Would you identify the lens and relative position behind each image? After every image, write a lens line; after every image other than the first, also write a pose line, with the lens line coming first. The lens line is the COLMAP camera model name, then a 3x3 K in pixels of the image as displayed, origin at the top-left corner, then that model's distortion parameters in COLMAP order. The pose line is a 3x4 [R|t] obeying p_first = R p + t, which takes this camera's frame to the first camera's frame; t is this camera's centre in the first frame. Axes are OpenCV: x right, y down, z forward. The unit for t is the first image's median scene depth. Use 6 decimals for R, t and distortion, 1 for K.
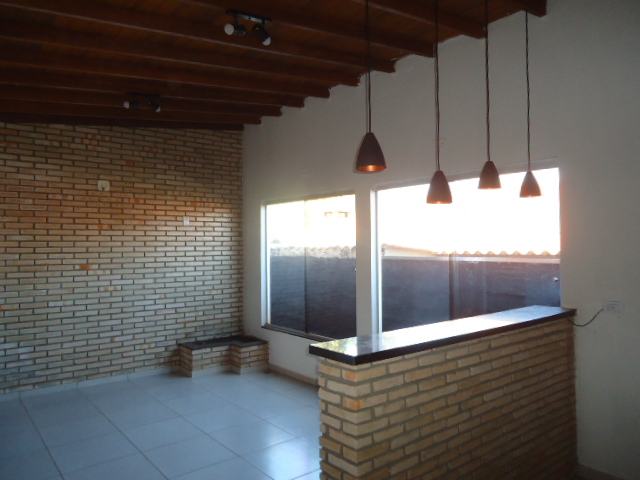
lens RADIAL K [[466.2, 0, 320.0], [0, 466.2, 240.0], [0, 0, 1]] dist [-0.008048, 0.008669]
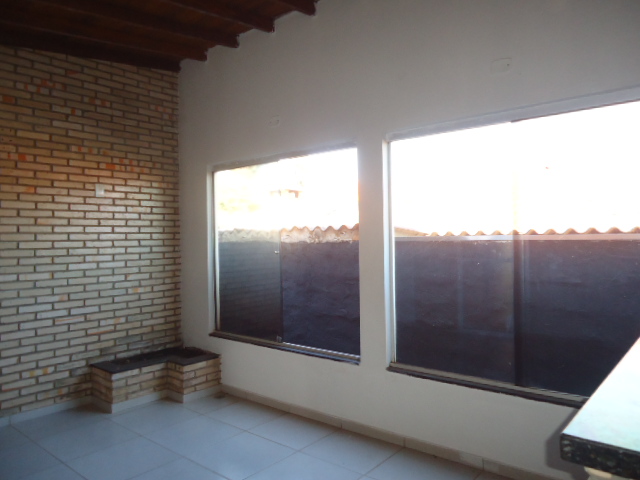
lens RADIAL K [[466.2, 0, 320.0], [0, 466.2, 240.0], [0, 0, 1]] dist [-0.008048, 0.008669]
pose [[0.982333, -0.006638, 0.187024, -0.093787], [0.004406, 0.999914, 0.012348, 0.027946], [-0.187090, -0.011305, 0.982278, 0.249896]]
